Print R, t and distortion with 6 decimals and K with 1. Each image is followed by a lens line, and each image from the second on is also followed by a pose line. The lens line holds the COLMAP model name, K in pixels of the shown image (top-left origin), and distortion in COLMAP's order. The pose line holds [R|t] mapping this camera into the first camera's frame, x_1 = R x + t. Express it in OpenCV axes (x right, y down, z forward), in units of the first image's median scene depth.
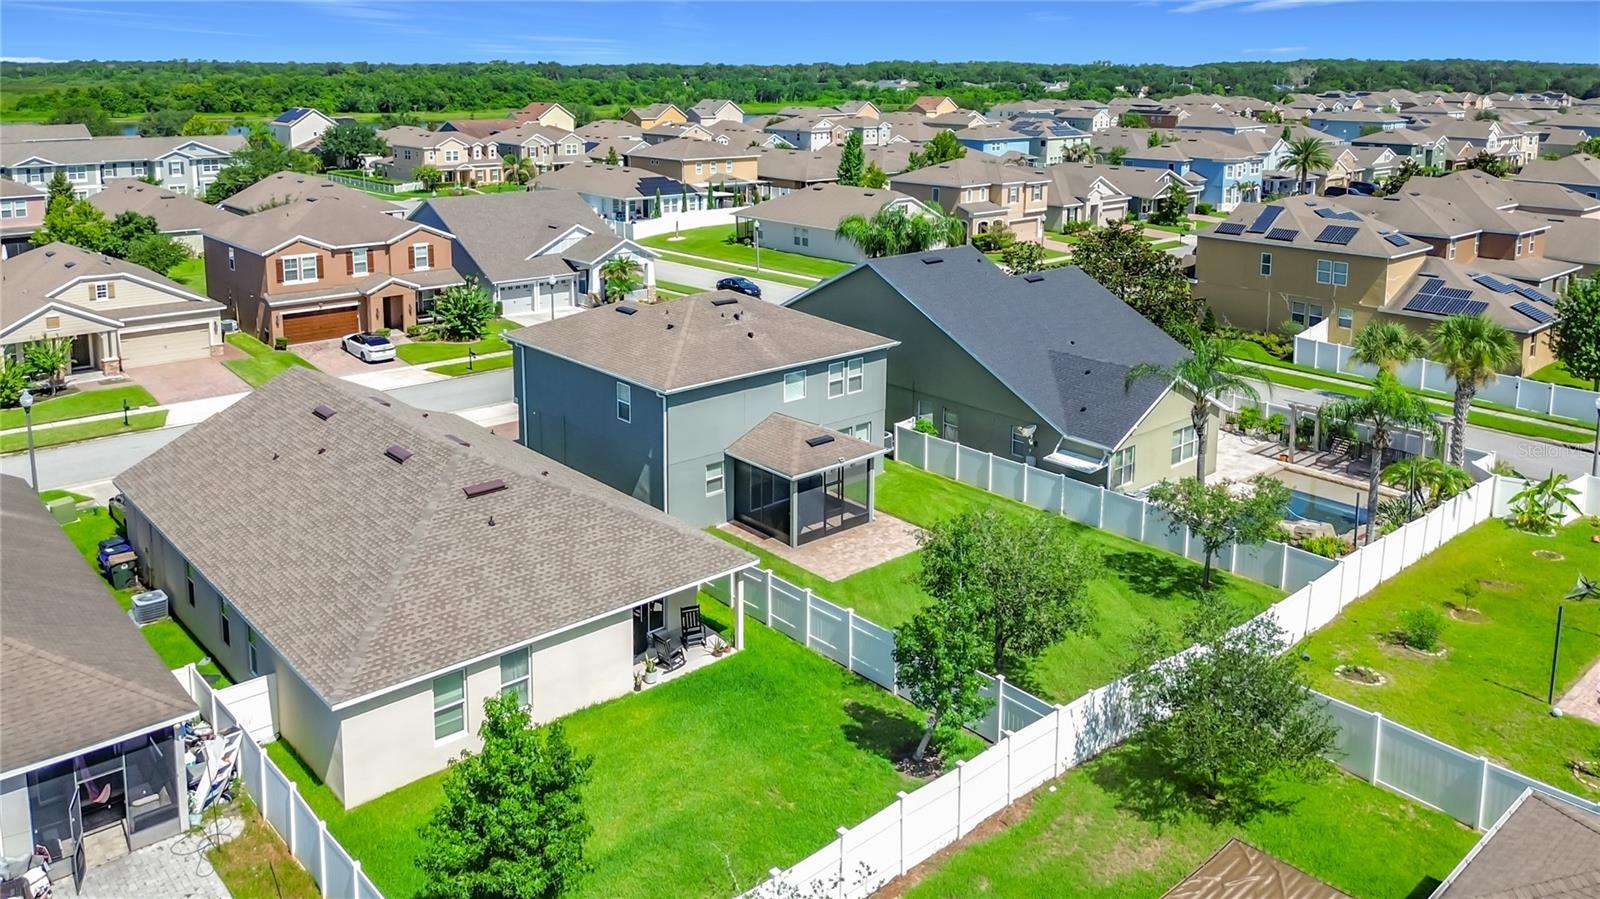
lens RADIAL K [[1202.9, 0, 798.0], [0, 1202.9, 268.1], [0, 0, 1]] dist [0.025962, -0.047863]
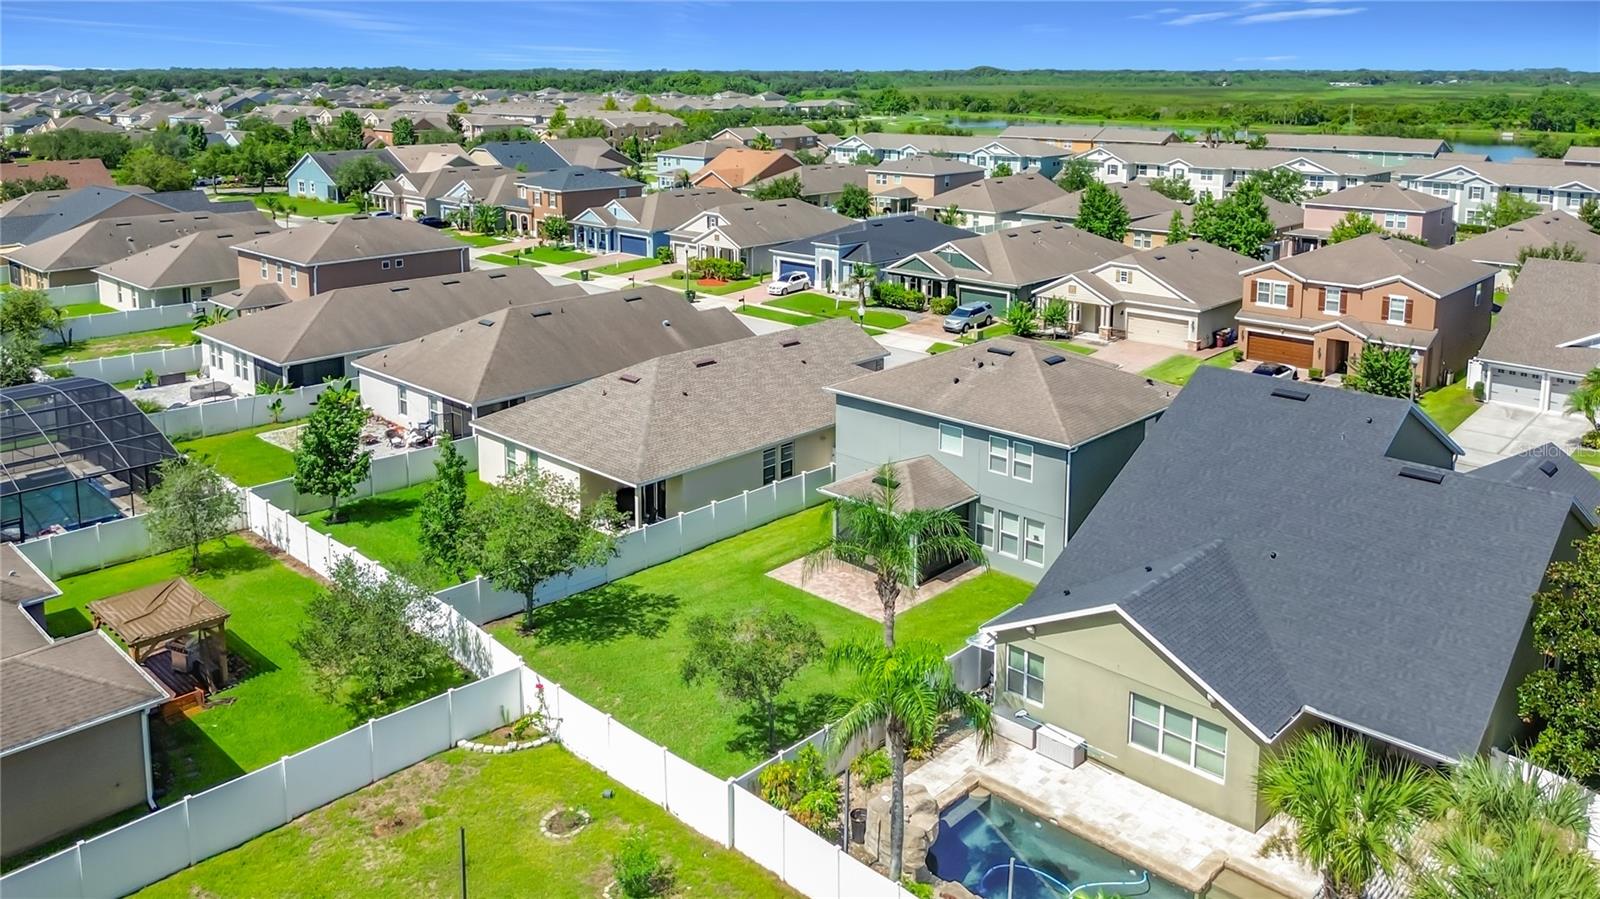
lens RADIAL K [[1202.9, 0, 798.0], [0, 1202.9, 268.1], [0, 0, 1]] dist [0.025962, -0.047863]
pose [[0.077059, 0.153870, -0.985082, 0.641714], [-0.161795, 0.976853, 0.139928, -0.109176], [0.983811, 0.148598, 0.100170, 0.501870]]
